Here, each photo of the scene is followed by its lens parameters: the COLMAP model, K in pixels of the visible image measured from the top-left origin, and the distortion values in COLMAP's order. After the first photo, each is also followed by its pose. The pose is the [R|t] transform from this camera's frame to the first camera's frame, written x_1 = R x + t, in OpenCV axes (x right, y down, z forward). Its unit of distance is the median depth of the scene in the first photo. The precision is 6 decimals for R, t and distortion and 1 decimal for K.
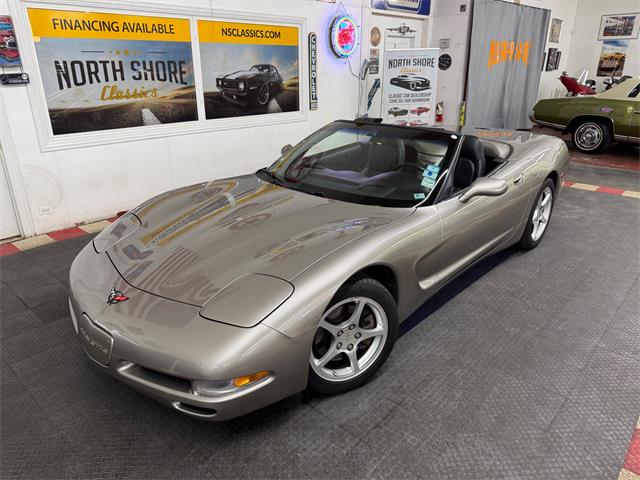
lens RADIAL K [[460.7, 0, 320.0], [0, 460.7, 240.0], [0, 0, 1]] dist [0.010345, -0.008546]
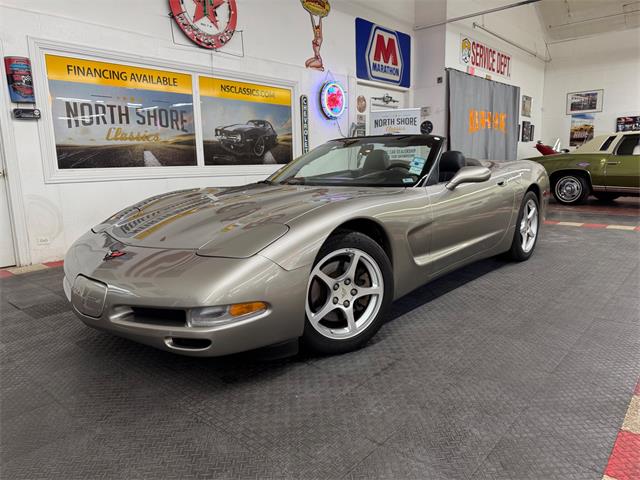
lens RADIAL K [[455.9, 0, 320.0], [0, 455.9, 240.0], [0, 0, 1]] dist [0.044195, -0.056046]
pose [[0.999631, -0.023804, 0.013080, -0.000490], [0.025922, 0.979923, -0.197682, 0.131635], [-0.008112, 0.197948, 0.980179, 0.003451]]
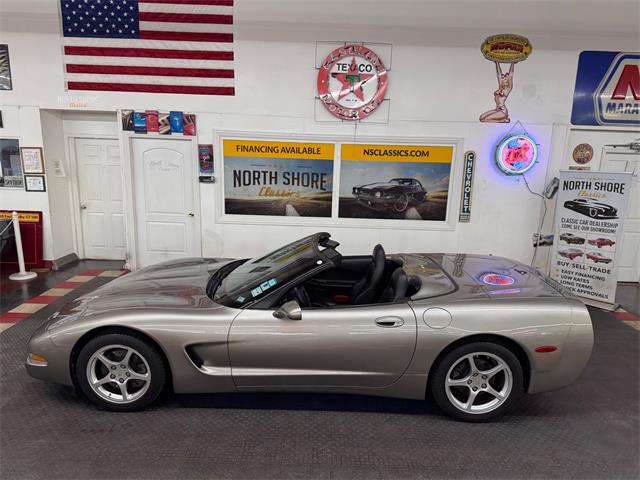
lens RADIAL K [[452.7, 0, 320.0], [0, 452.7, 240.0], [0, 0, 1]] dist [0.104881, -0.117531]
pose [[0.678027, 0.174320, -0.714067, 0.664272], [-0.295396, 0.954191, -0.047547, -0.141359], [0.673068, 0.243170, 0.698461, 0.131502]]
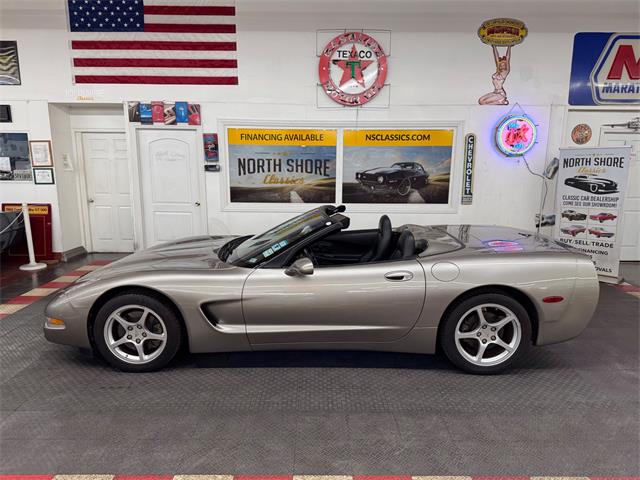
lens RADIAL K [[452.7, 0, 320.0], [0, 452.7, 240.0], [0, 0, 1]] dist [0.104881, -0.117531]
pose [[0.680601, 0.139017, -0.719345, 0.680085], [-0.271818, 0.959673, -0.071716, -0.062401], [0.680366, 0.244341, 0.690941, 0.130099]]
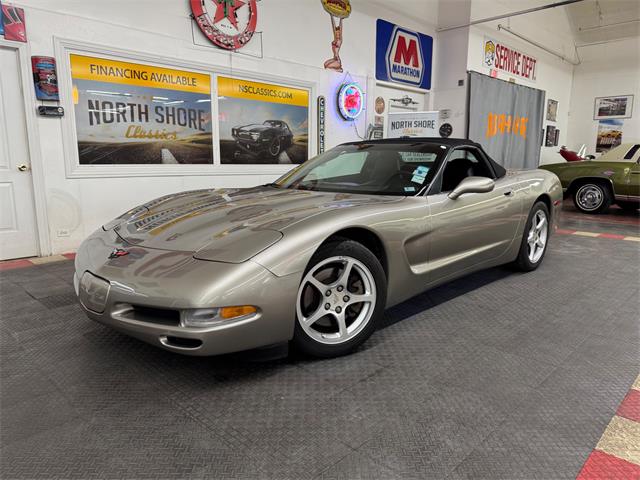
lens RADIAL K [[455.4, 0, 316.6], [0, 455.4, 240.9], [0, 0, 1]] dist [0.046396, -0.058637]
pose [[0.999166, 0.013816, -0.038415, 0.024360], [-0.020837, 0.981785, -0.188851, 0.124247], [0.035106, 0.189494, 0.981254, -0.010723]]
